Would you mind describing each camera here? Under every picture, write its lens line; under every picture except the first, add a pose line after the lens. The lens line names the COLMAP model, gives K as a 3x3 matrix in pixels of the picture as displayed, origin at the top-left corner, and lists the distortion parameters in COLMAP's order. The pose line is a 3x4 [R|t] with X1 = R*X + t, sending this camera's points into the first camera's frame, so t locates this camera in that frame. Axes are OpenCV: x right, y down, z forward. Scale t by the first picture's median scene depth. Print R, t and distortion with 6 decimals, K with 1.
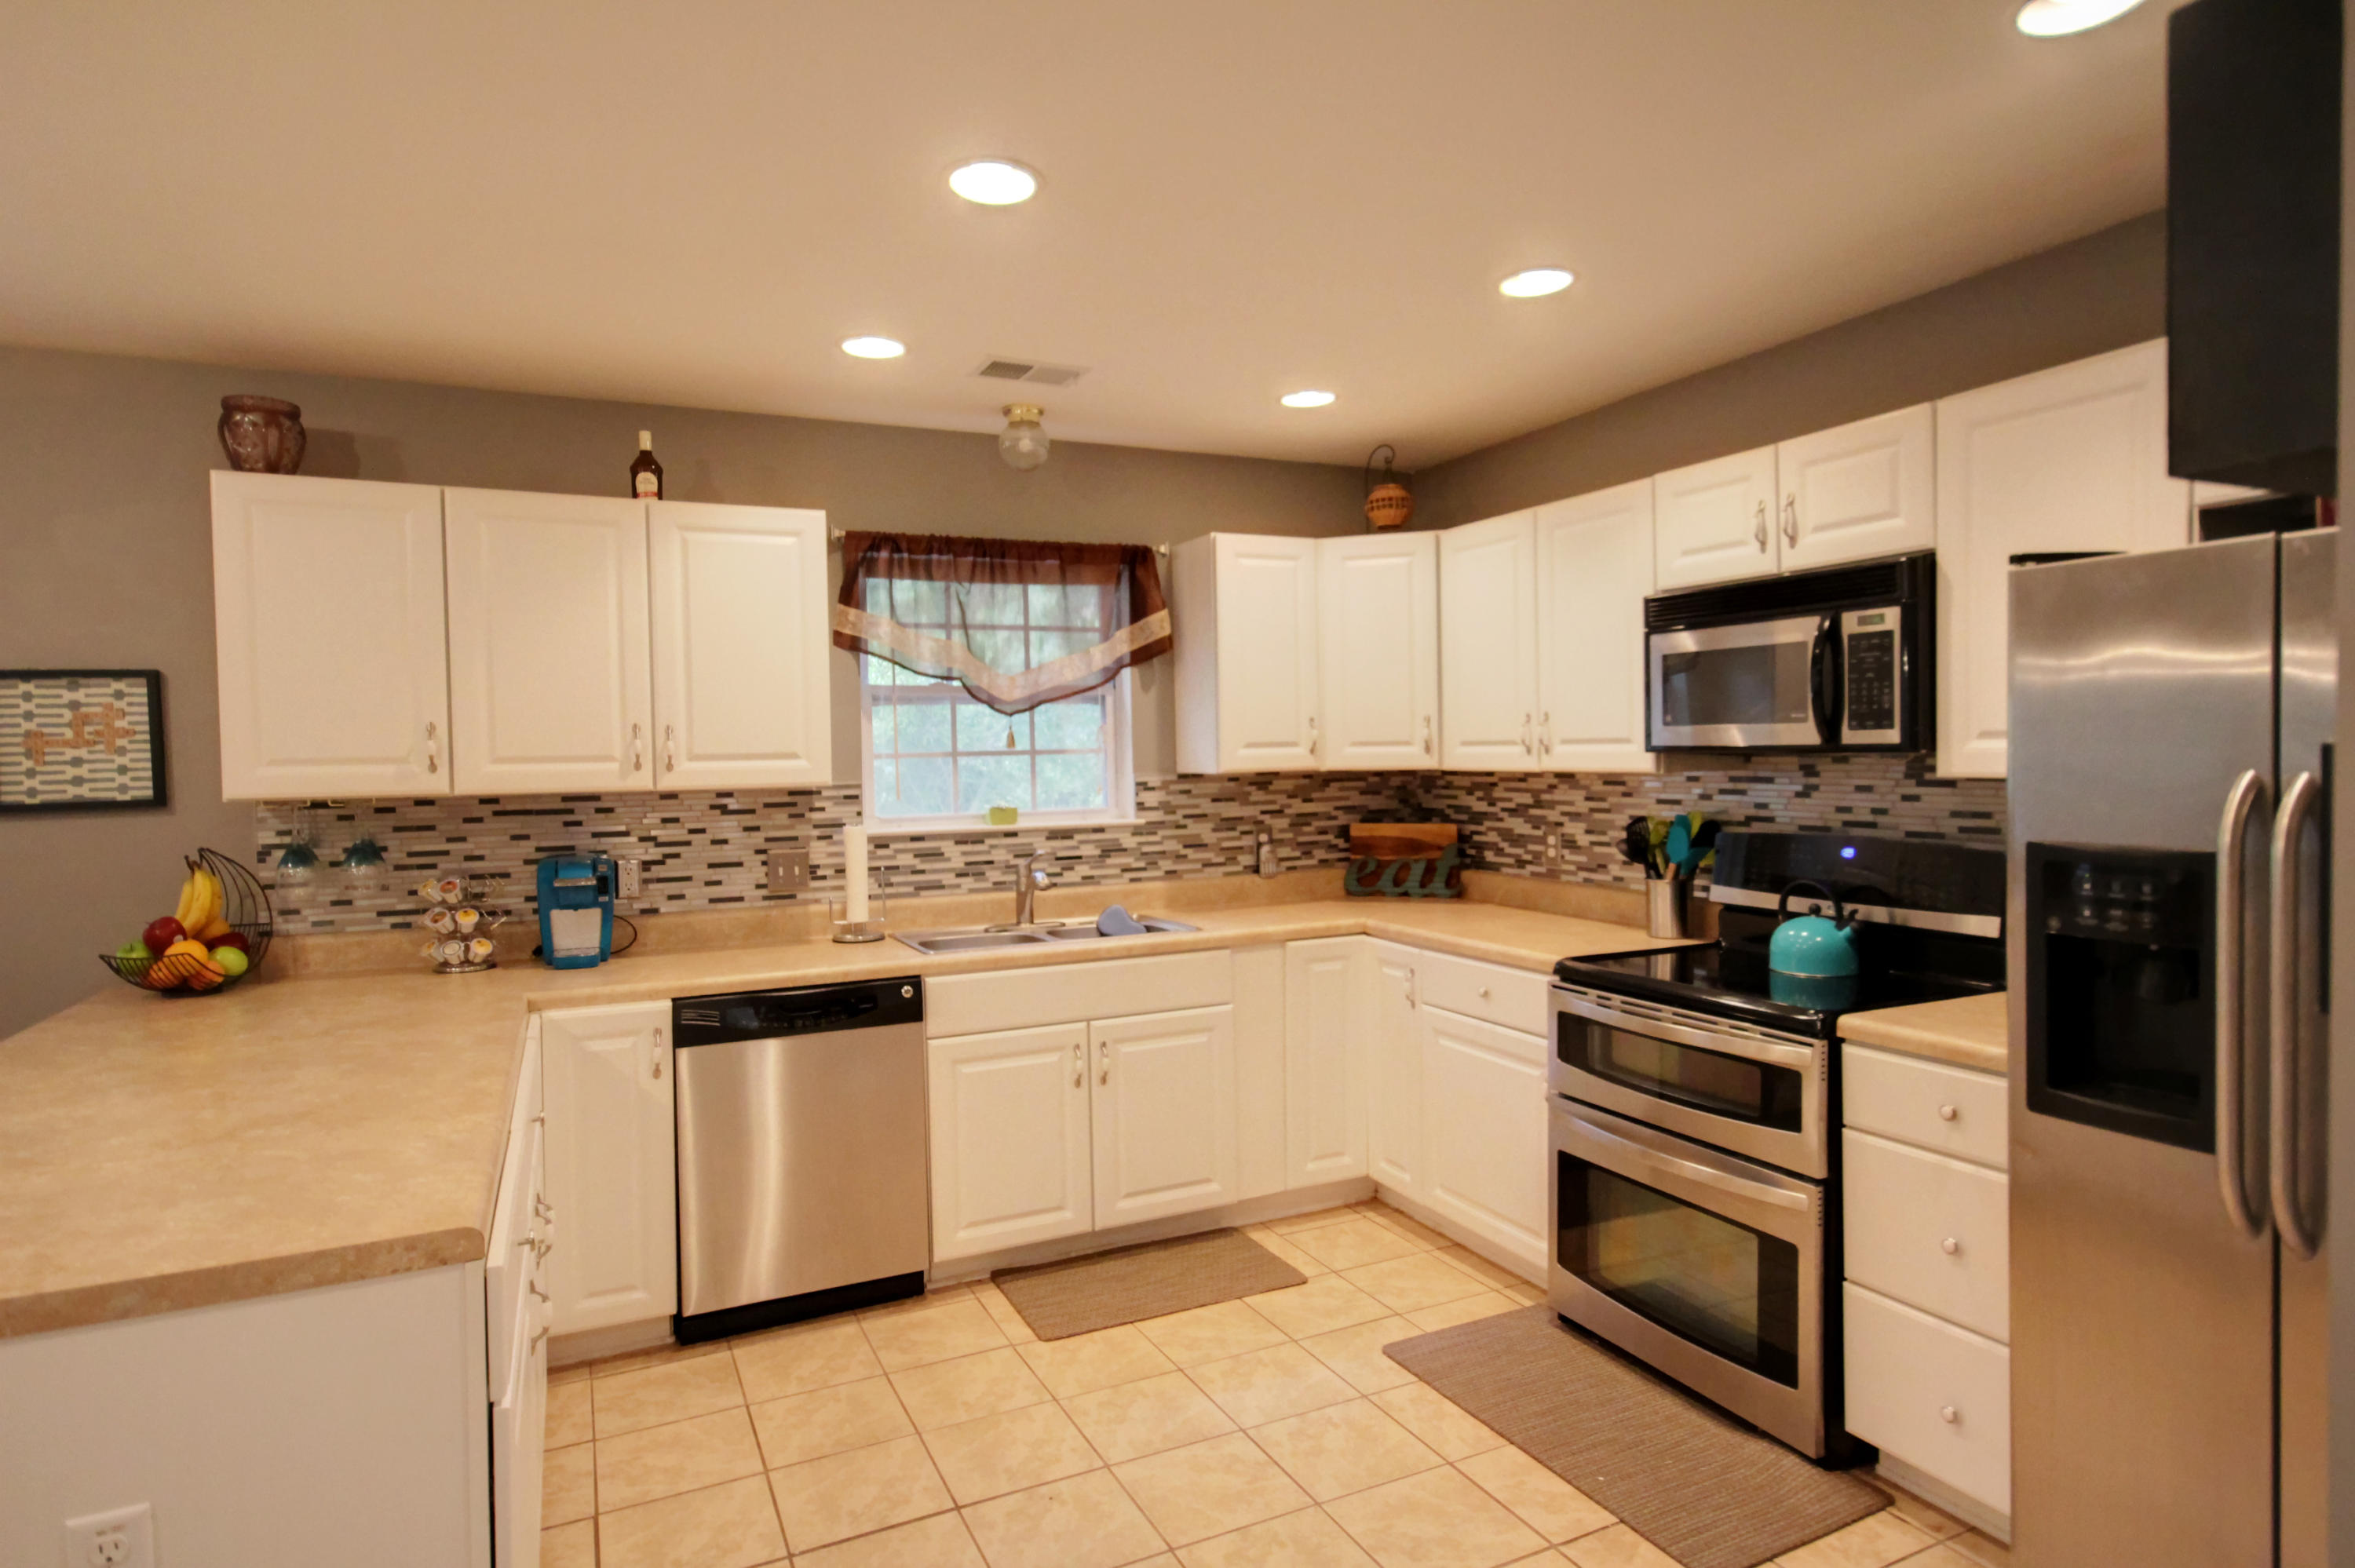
lens RADIAL K [[1304.1, 0, 1200.1], [0, 1304.1, 777.1], [0, 0, 1]] dist [0.006382, 0.007889]
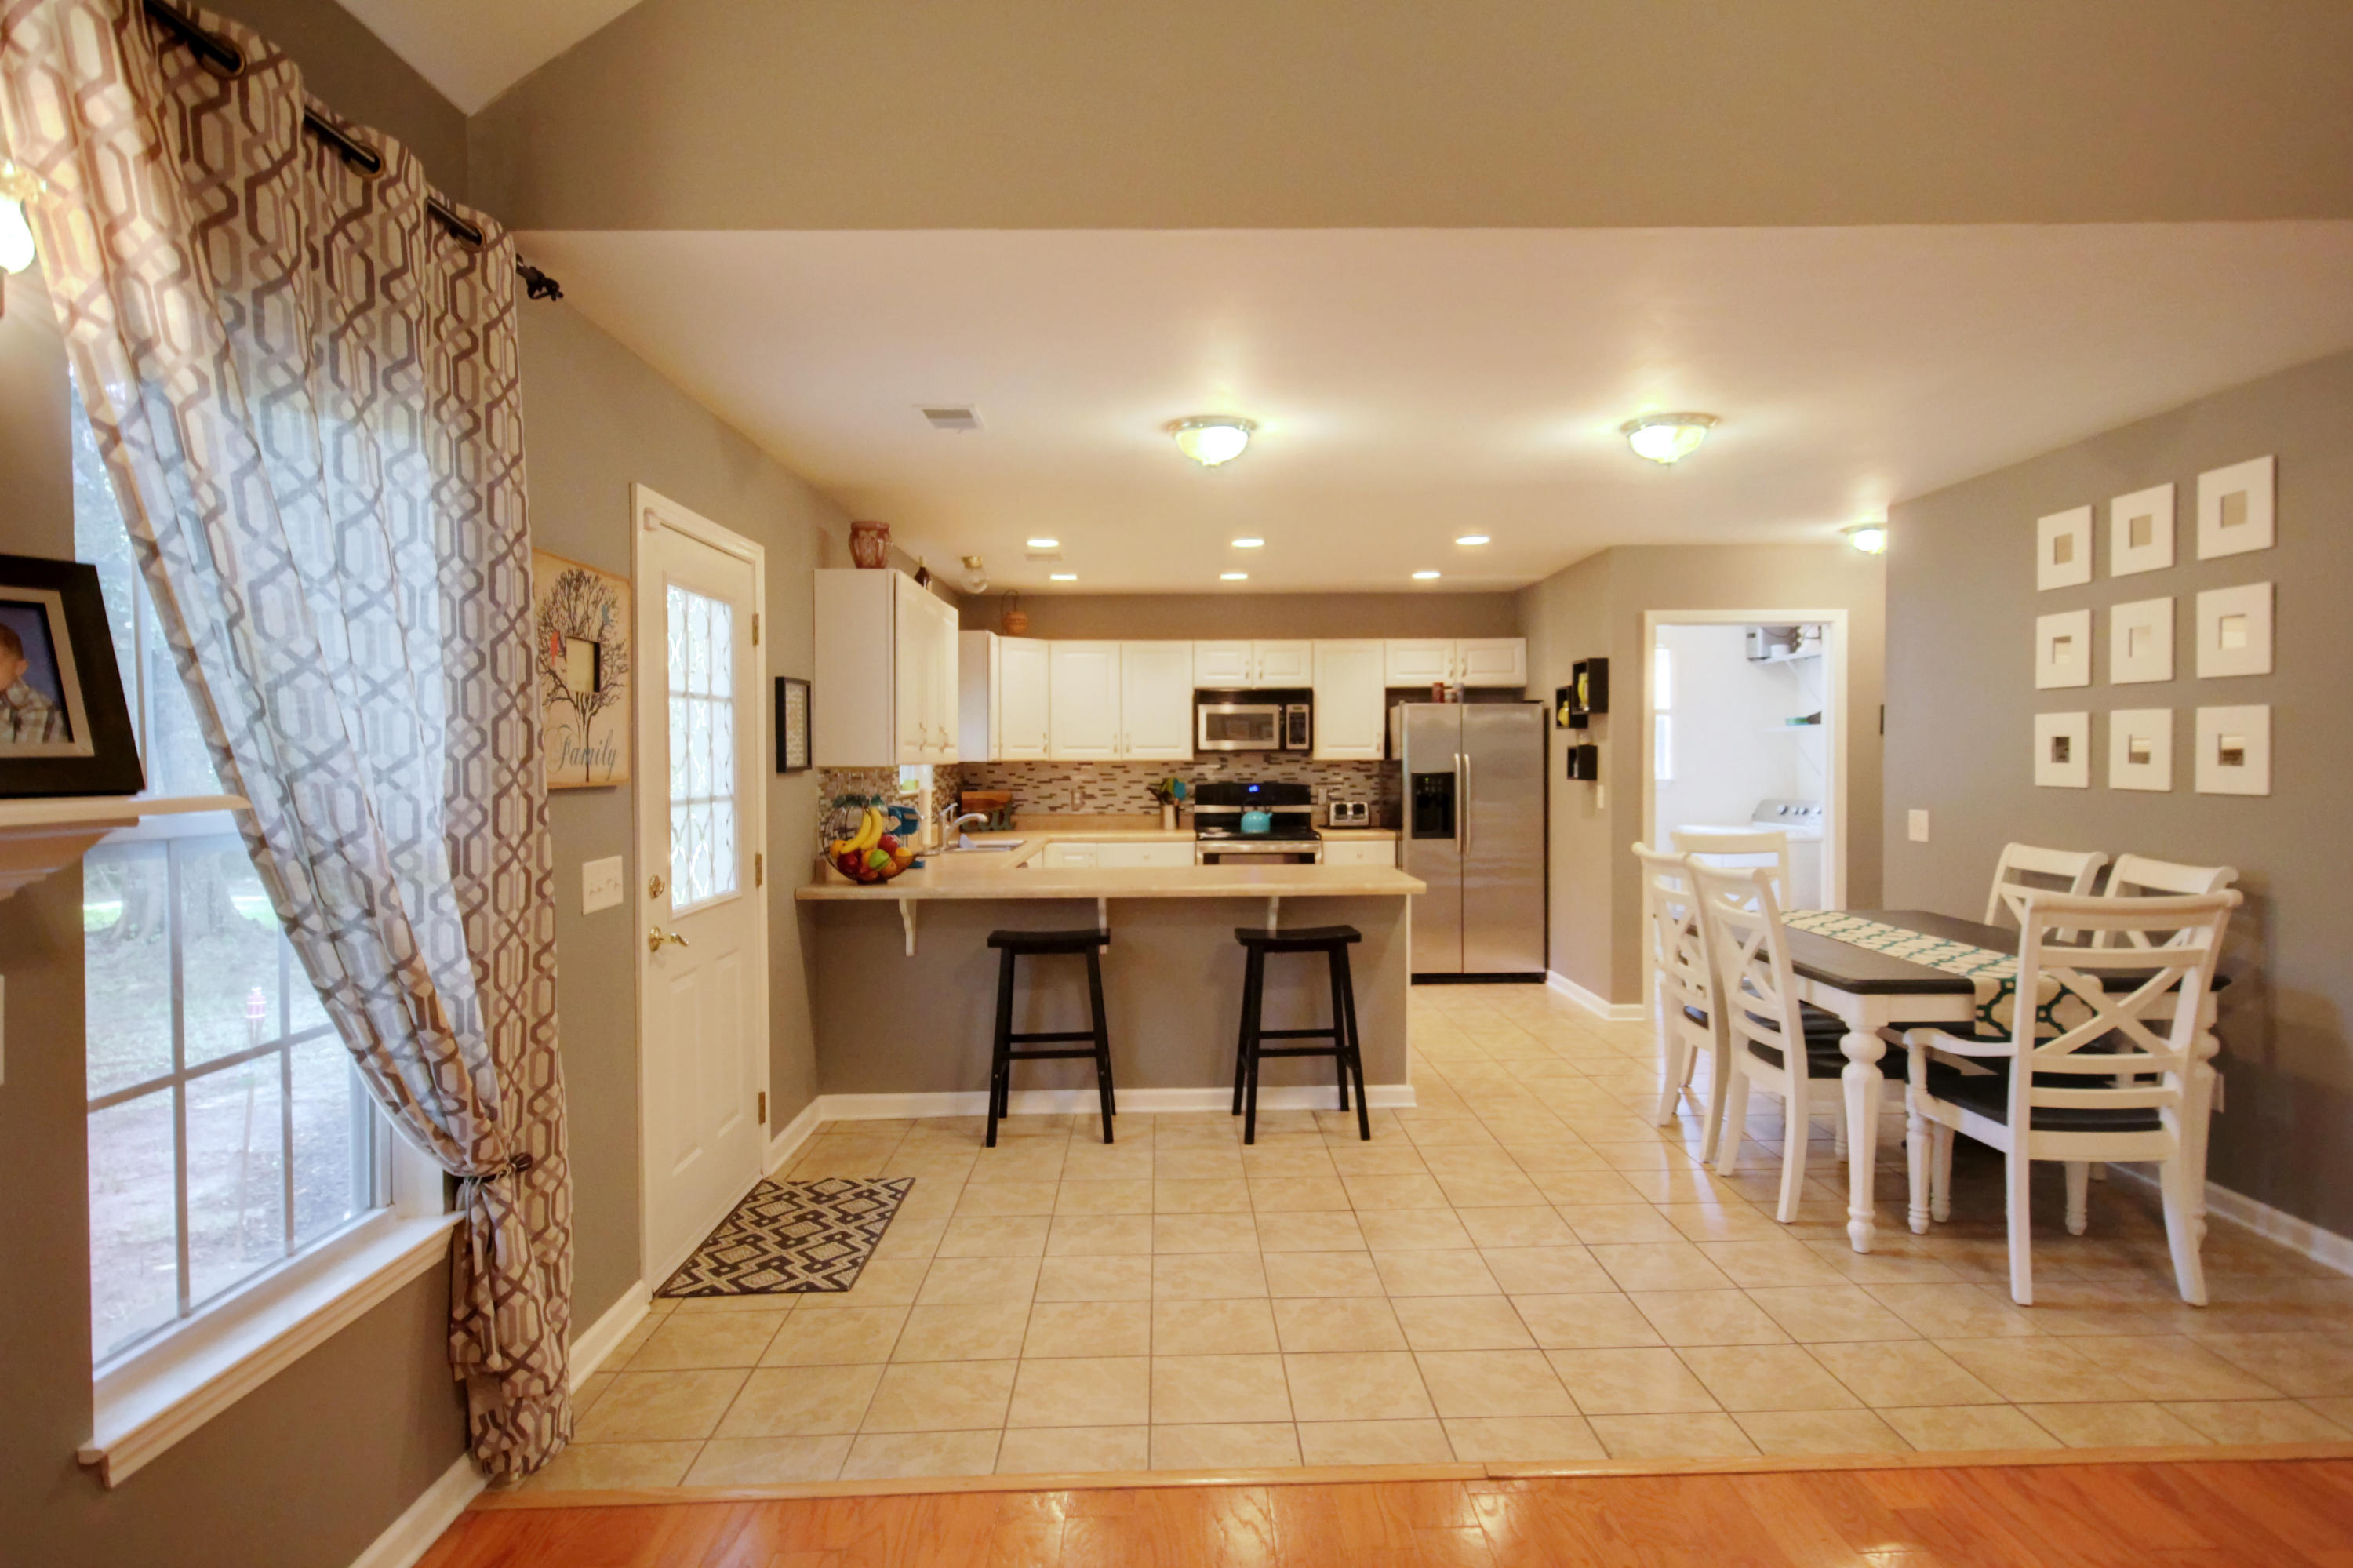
lens RADIAL K [[1303.3, 0, 1200.8], [0, 1303.3, 782.1], [0, 0, 1]] dist [0.006382, 0.007889]
pose [[0.414855, -0.003842, 0.909880, -1.859883], [0.017185, 0.999846, -0.003613, 0.046892], [-0.909725, 0.017135, 0.414857, -0.041895]]
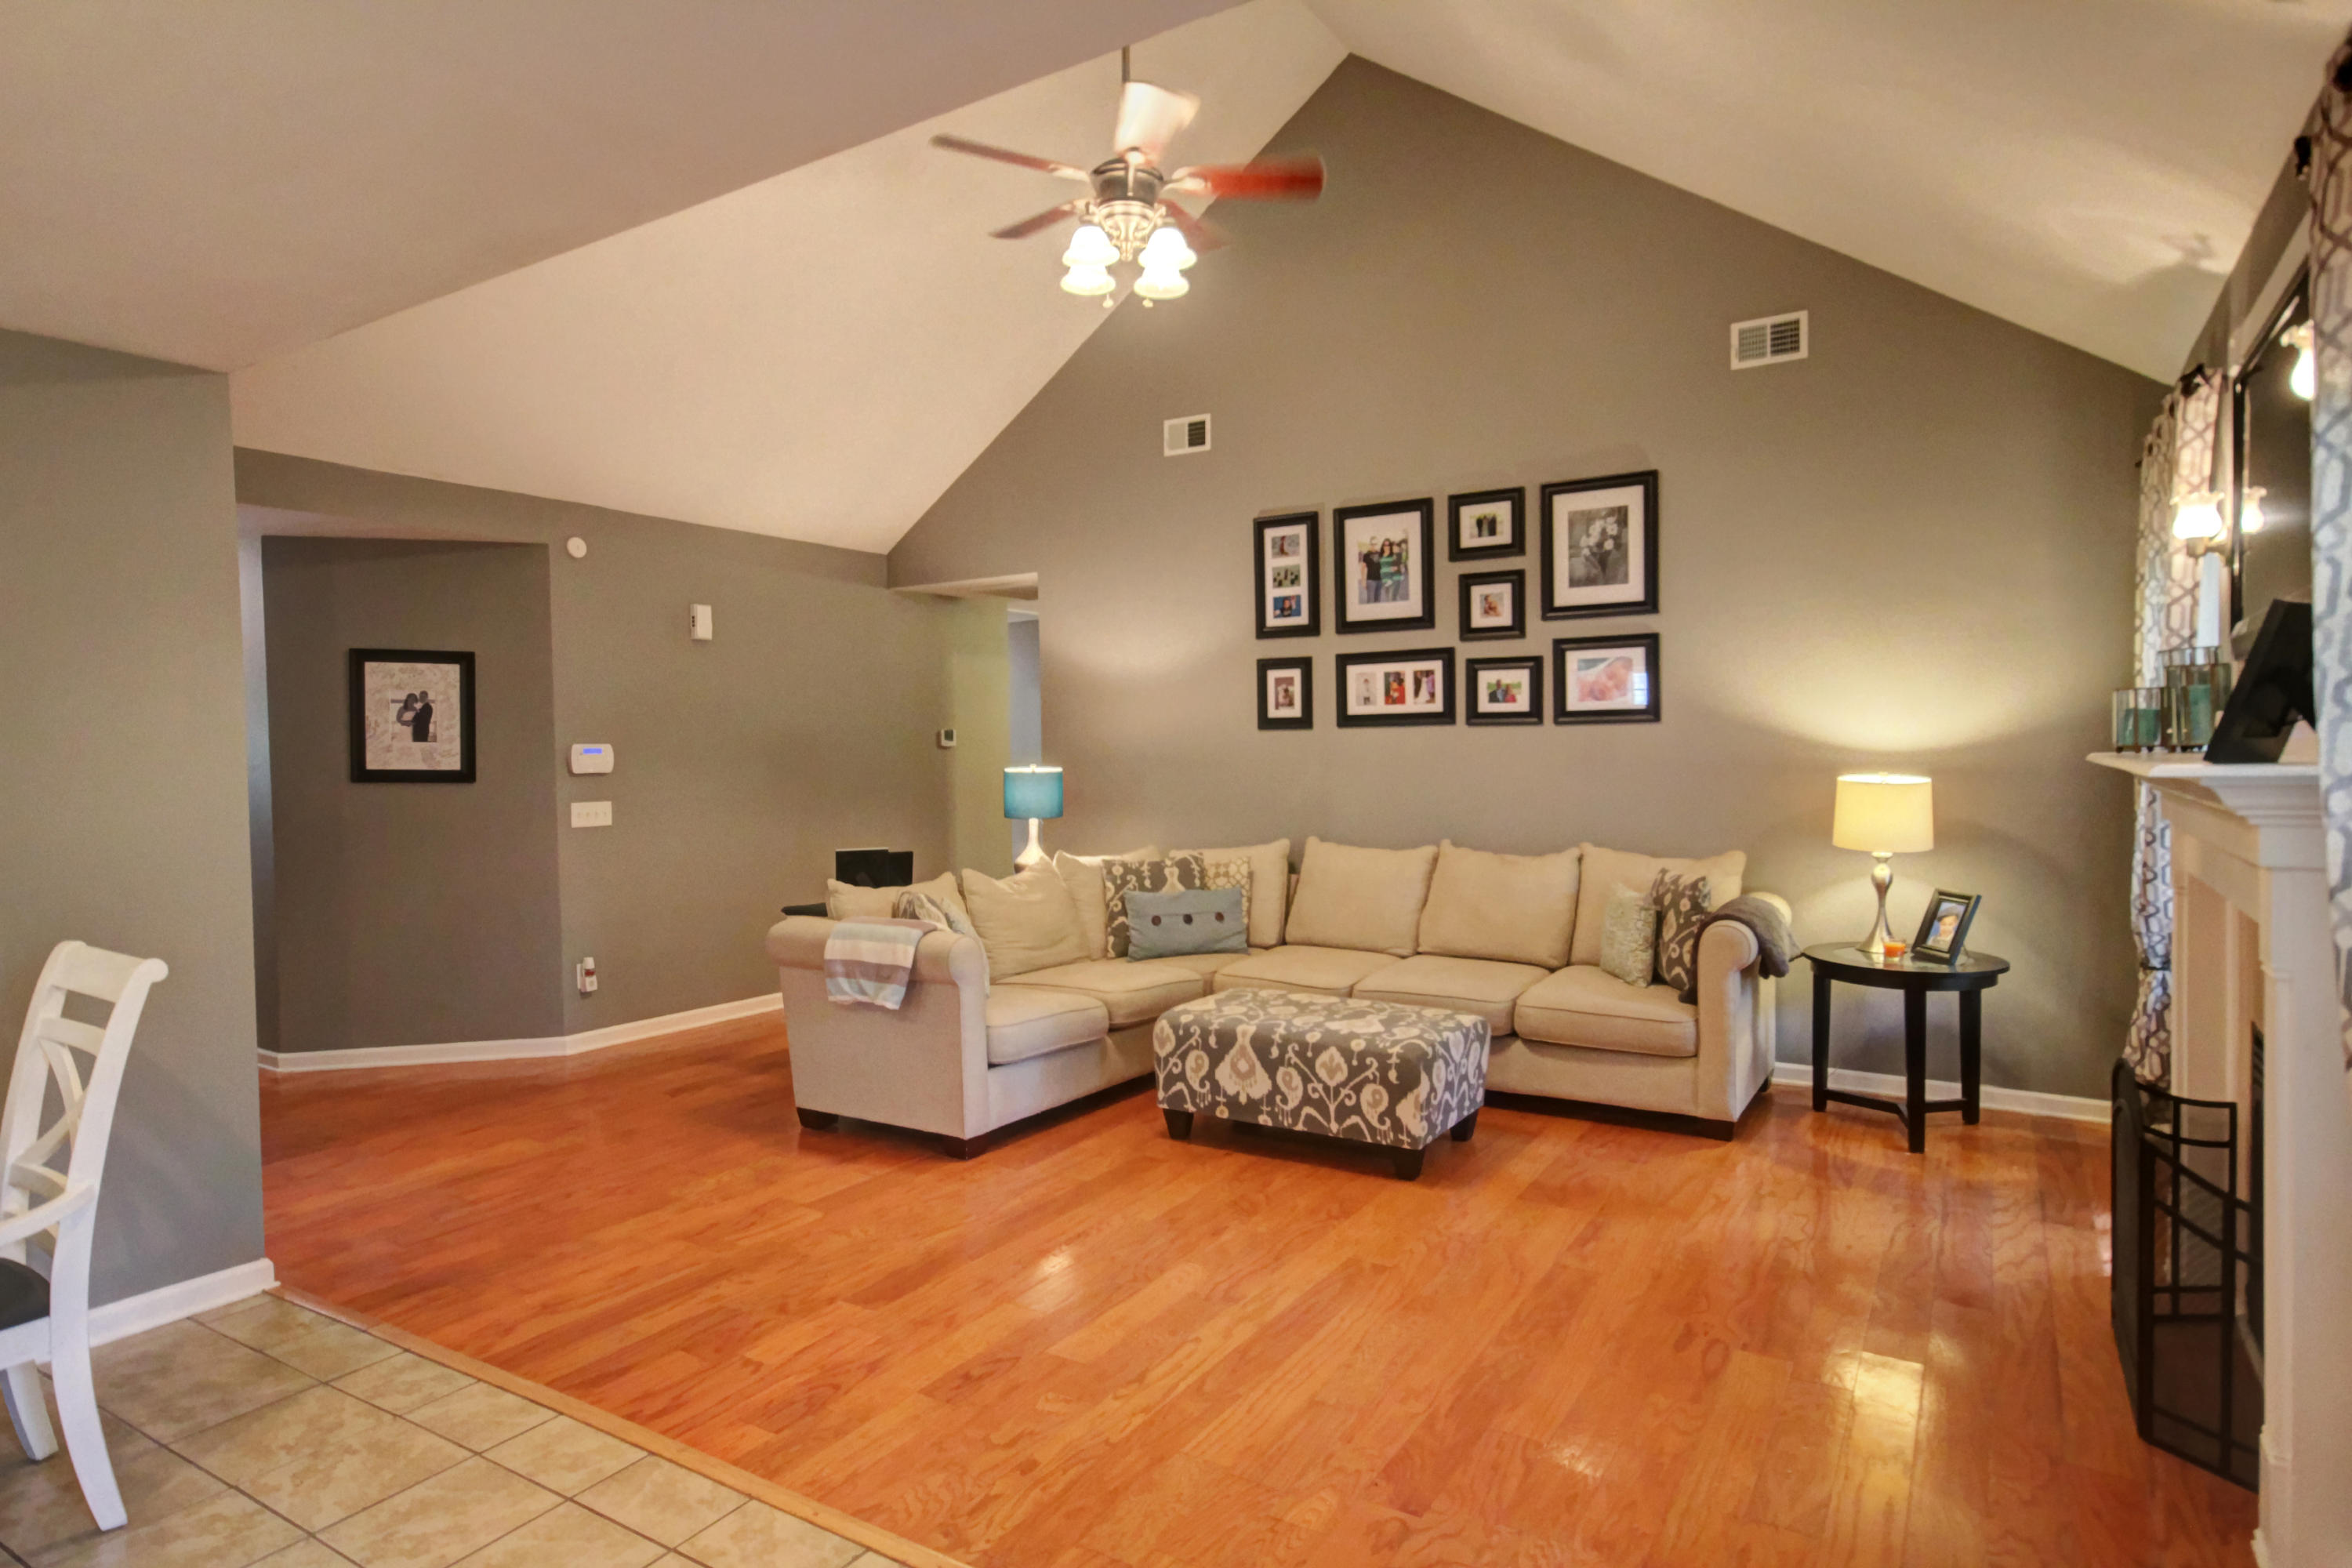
lens RADIAL K [[1302.7, 0, 1189.6], [0, 1302.7, 777.4], [0, 0, 1]] dist [0.006382, 0.007889]
pose [[-0.845803, 0.046551, -0.531461, -0.863043], [0.022111, 0.998389, 0.052262, 0.007294], [0.533038, 0.032452, -0.845469, 0.717823]]
